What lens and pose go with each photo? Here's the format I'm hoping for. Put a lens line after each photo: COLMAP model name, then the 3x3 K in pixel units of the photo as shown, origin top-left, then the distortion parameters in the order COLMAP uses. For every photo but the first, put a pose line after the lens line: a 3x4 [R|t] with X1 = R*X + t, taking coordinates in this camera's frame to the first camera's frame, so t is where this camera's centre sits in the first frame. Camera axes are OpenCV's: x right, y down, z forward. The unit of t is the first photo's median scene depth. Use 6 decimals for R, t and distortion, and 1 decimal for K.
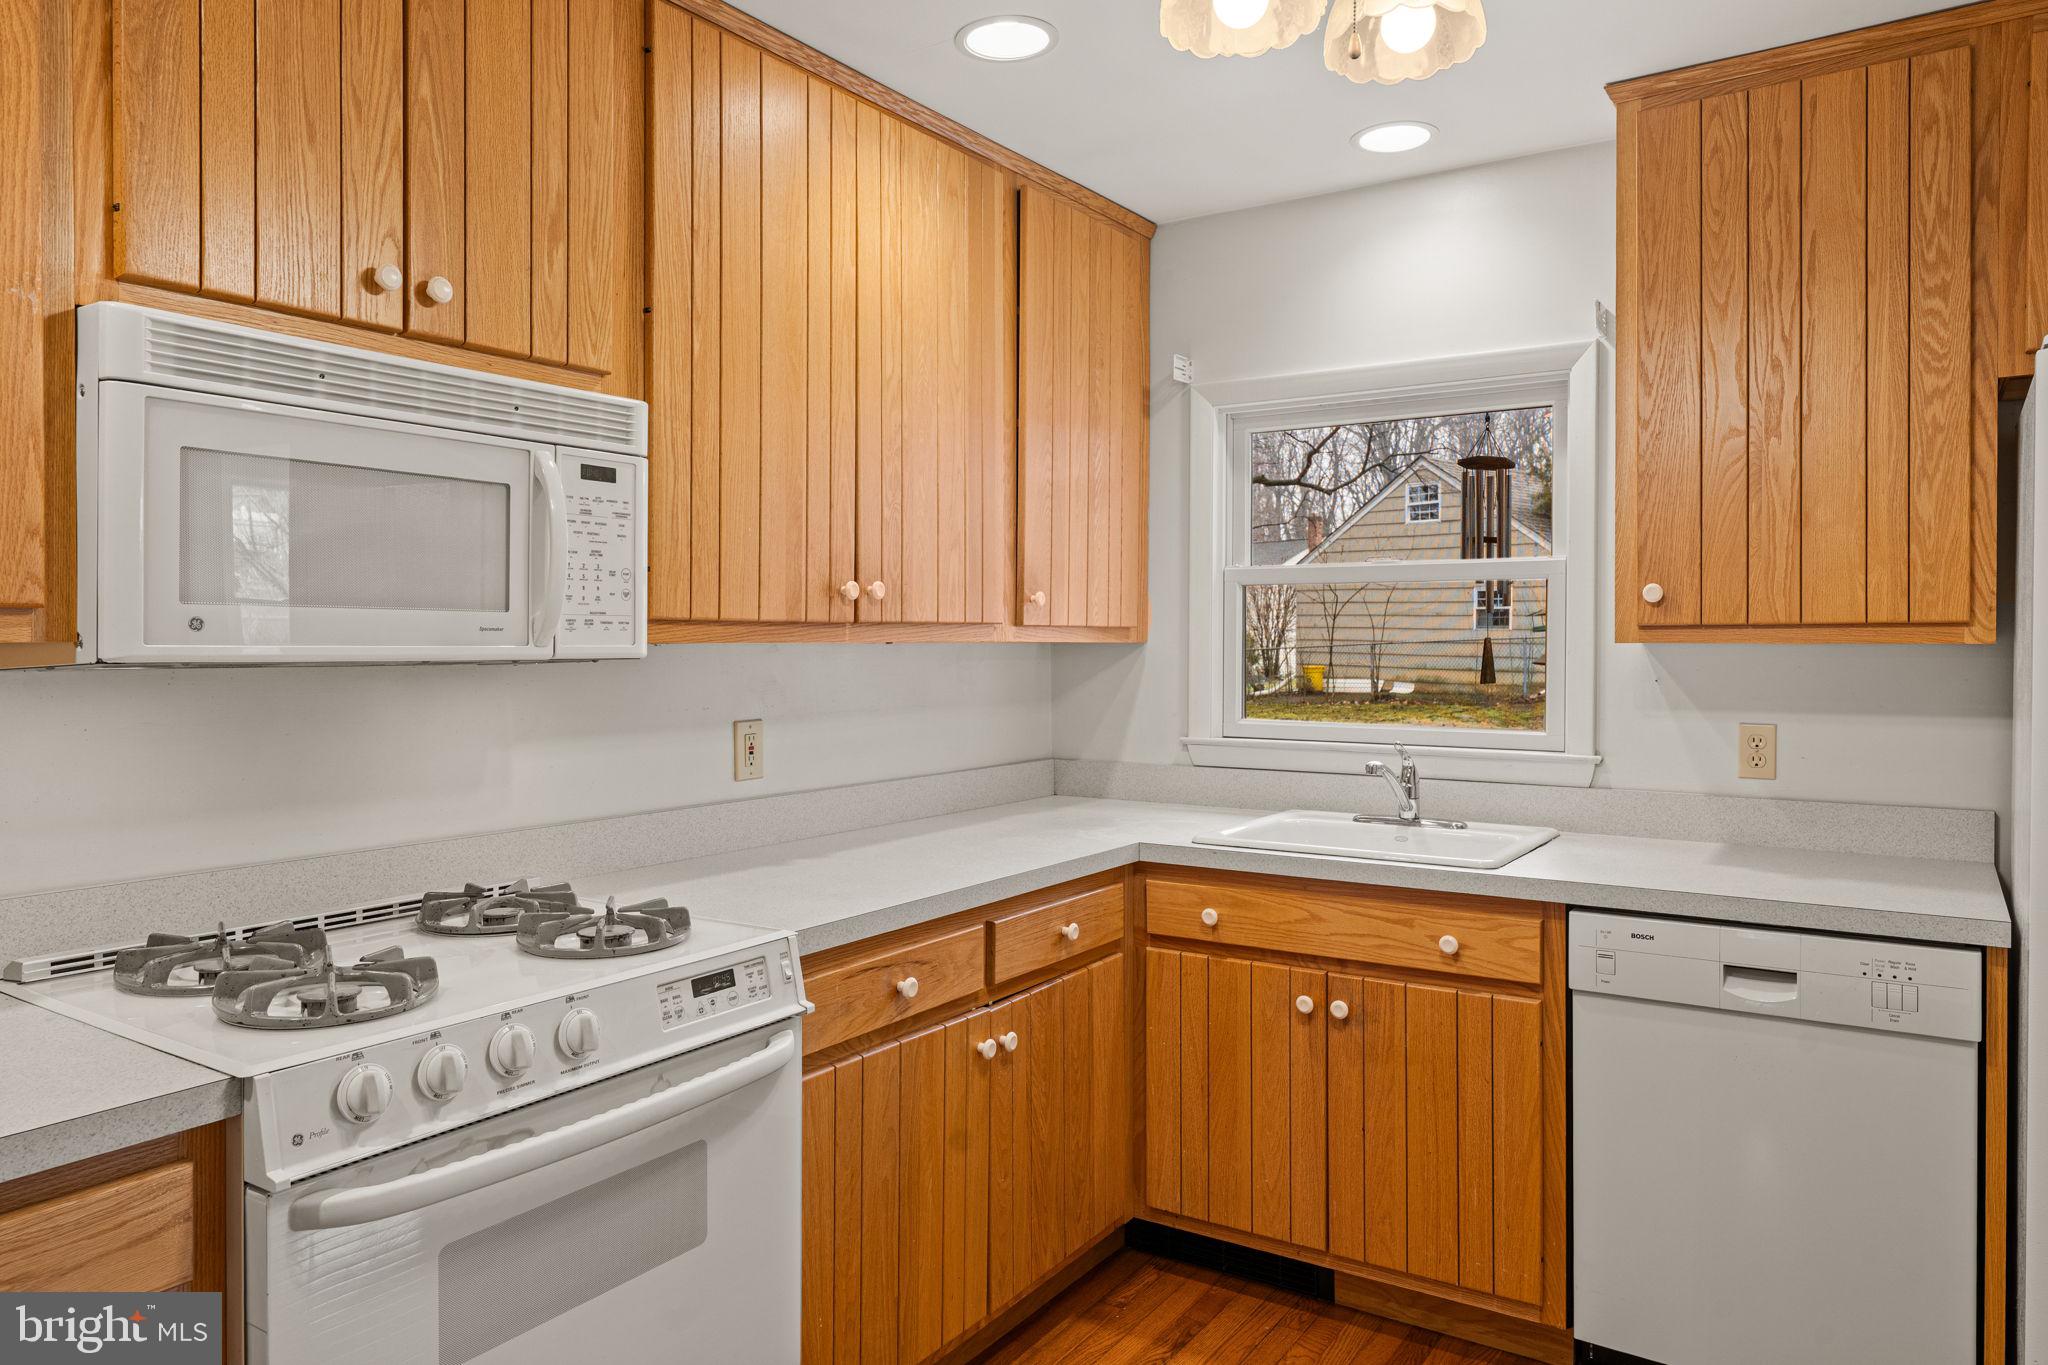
lens RADIAL K [[1371.0, 0, 1032.1], [0, 1371.0, 651.6], [0, 0, 1]] dist [0.001578, 0.001906]
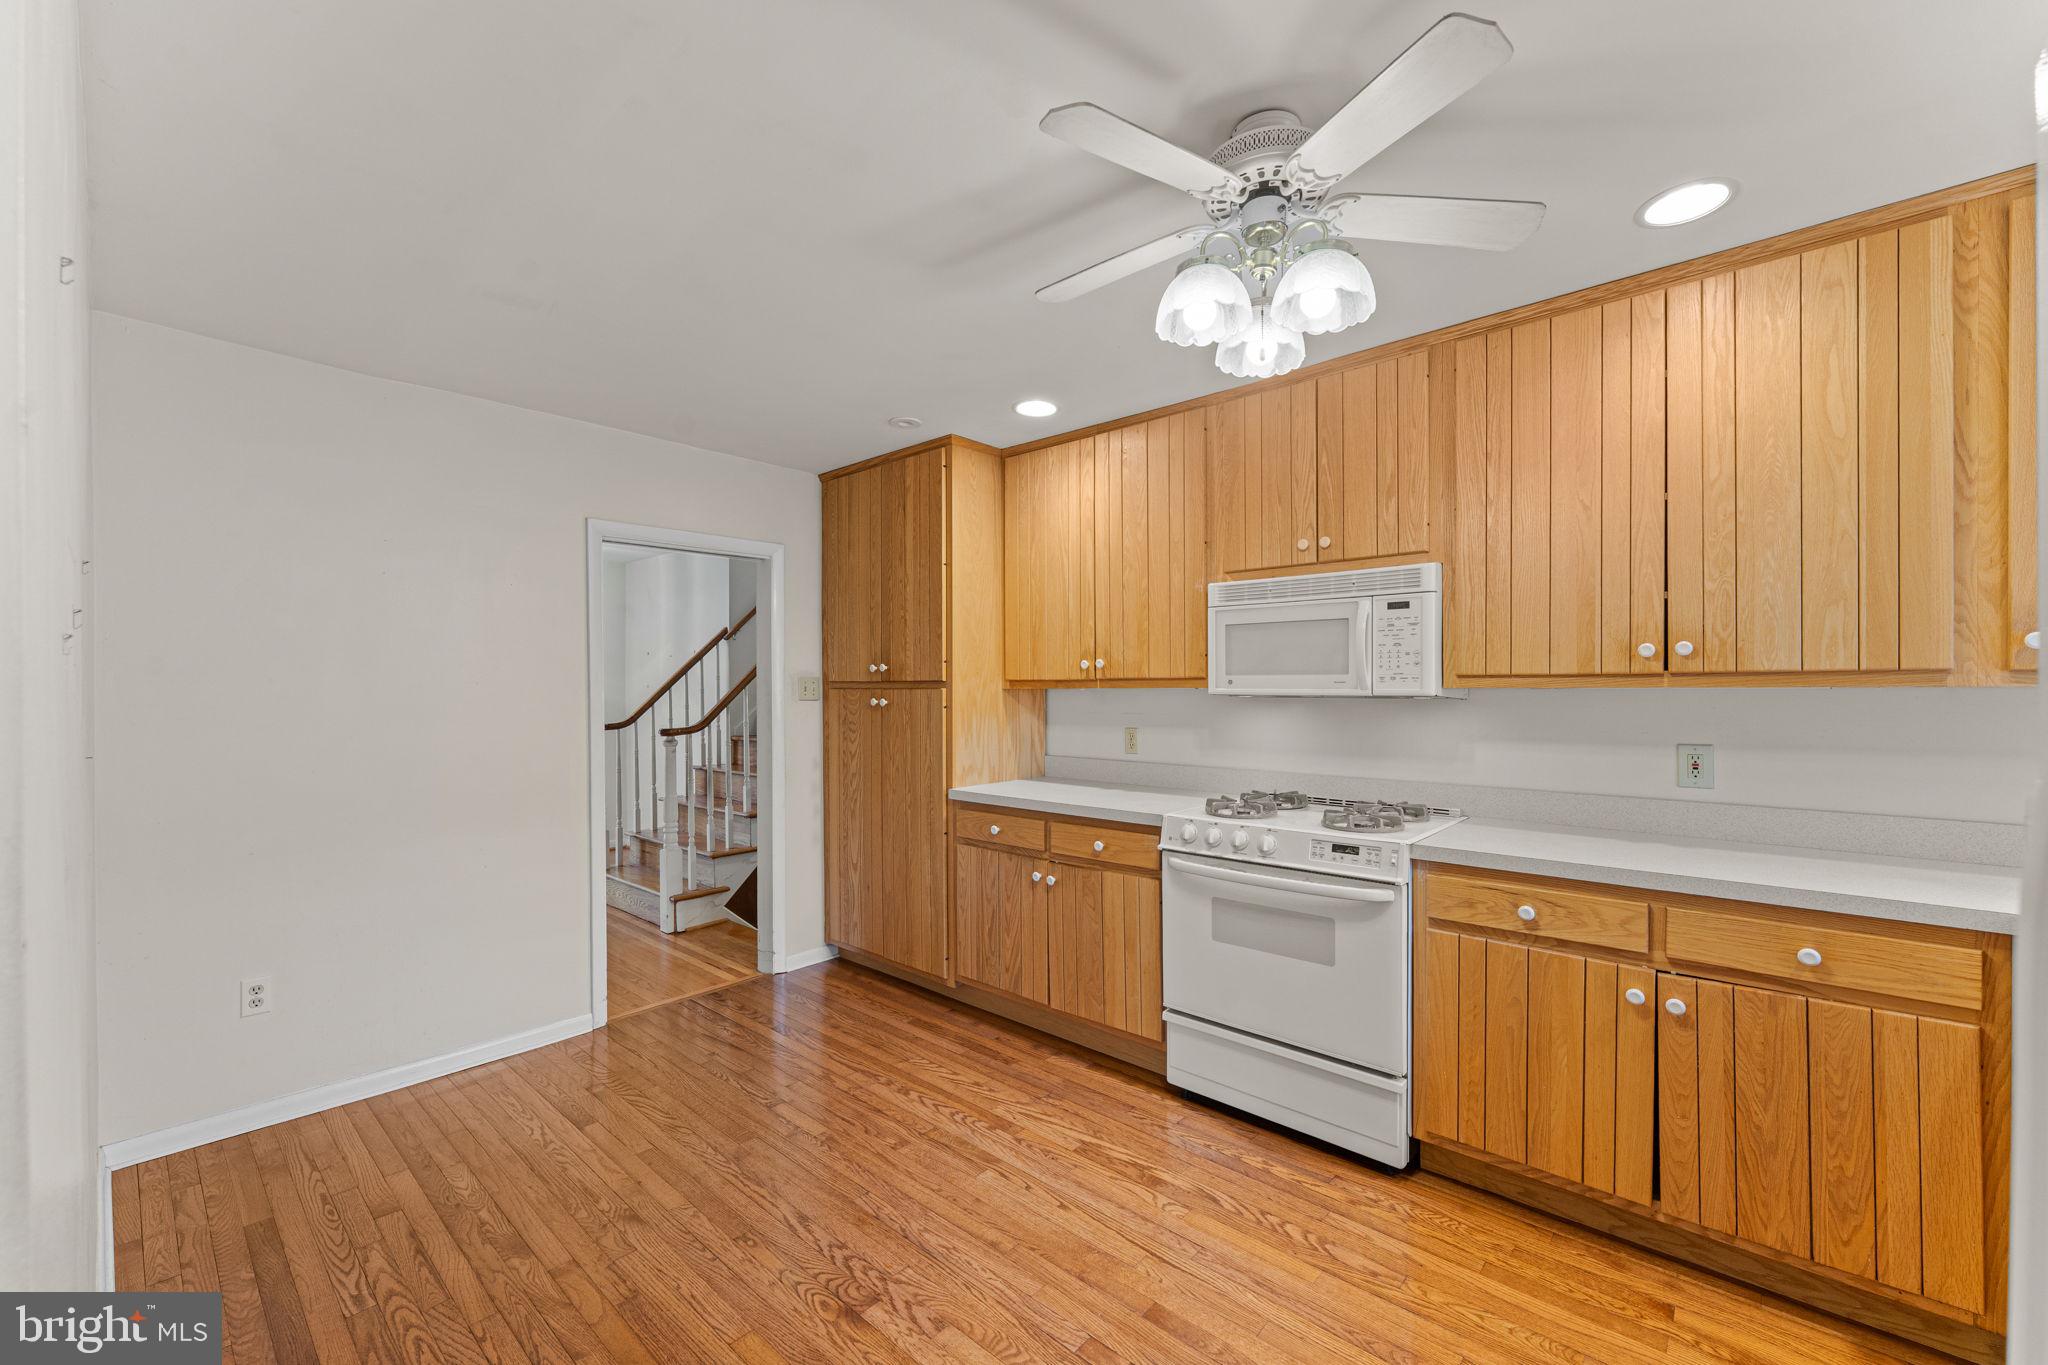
lens RADIAL K [[814.9, 0, 1032.0], [0, 814.9, 694.2], [0, 0, 1]] dist [0.003221, -0.000335]
pose [[-0.138493, 0.003526, -0.990357, 0.807778], [-0.007171, 0.999964, 0.004563, 0.001026], [0.990338, 0.007734, -0.138462, 0.522929]]
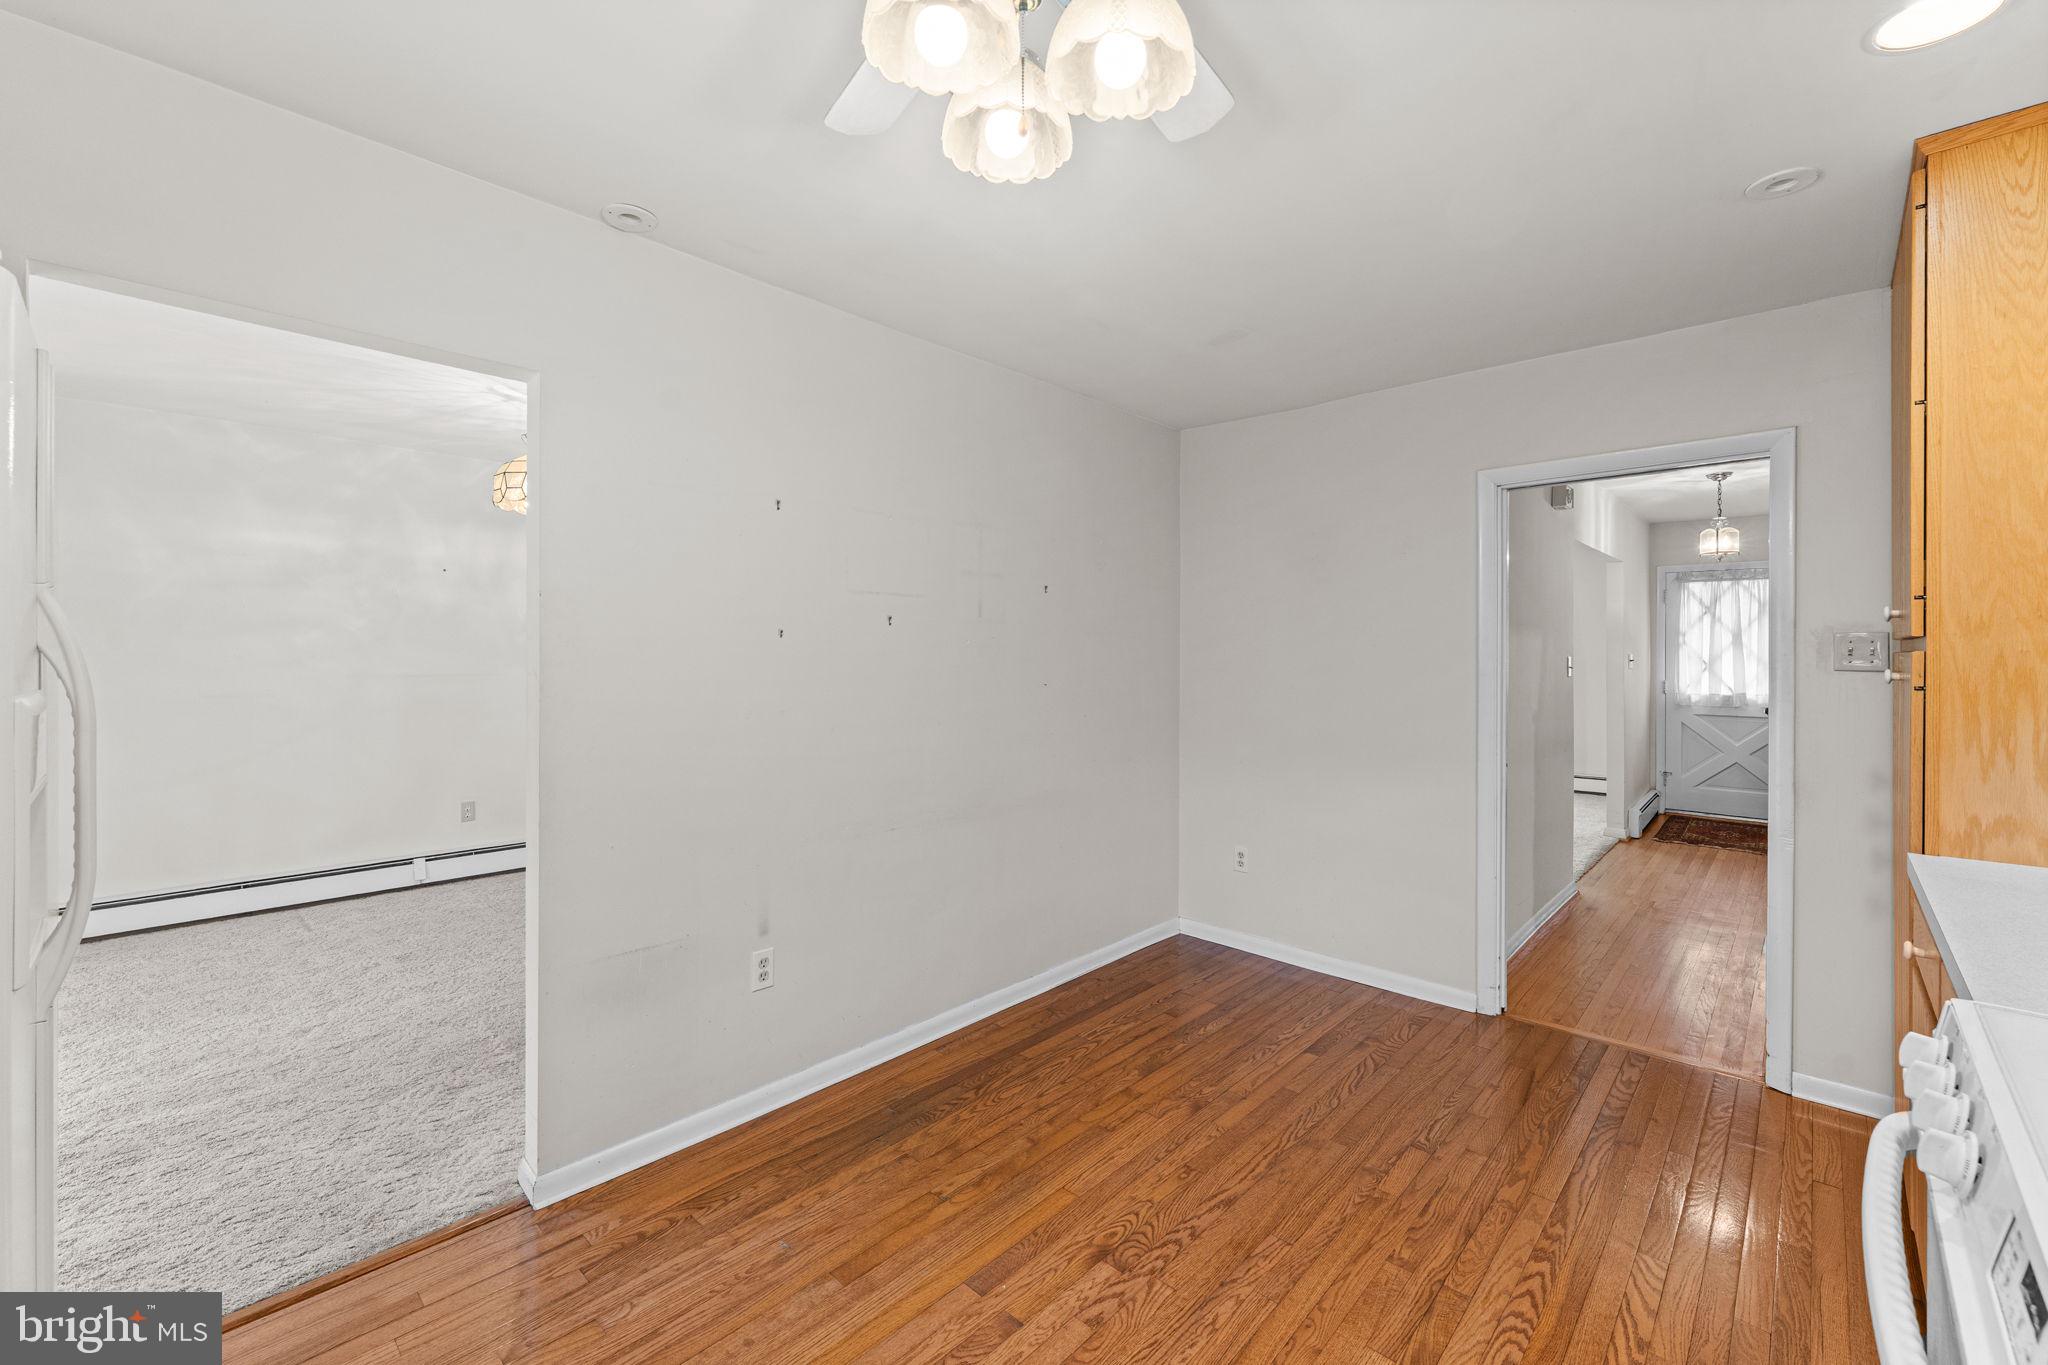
lens RADIAL K [[857.7, 0, 1019.7], [0, 857.7, 665.0], [0, 0, 1]] dist [0.003287, 0.000438]
pose [[-0.985760, -0.007846, 0.167978, 0.072317], [-0.003951, 0.999716, 0.023509, -0.002595], [-0.168114, 0.022511, -0.985510, 1.036742]]
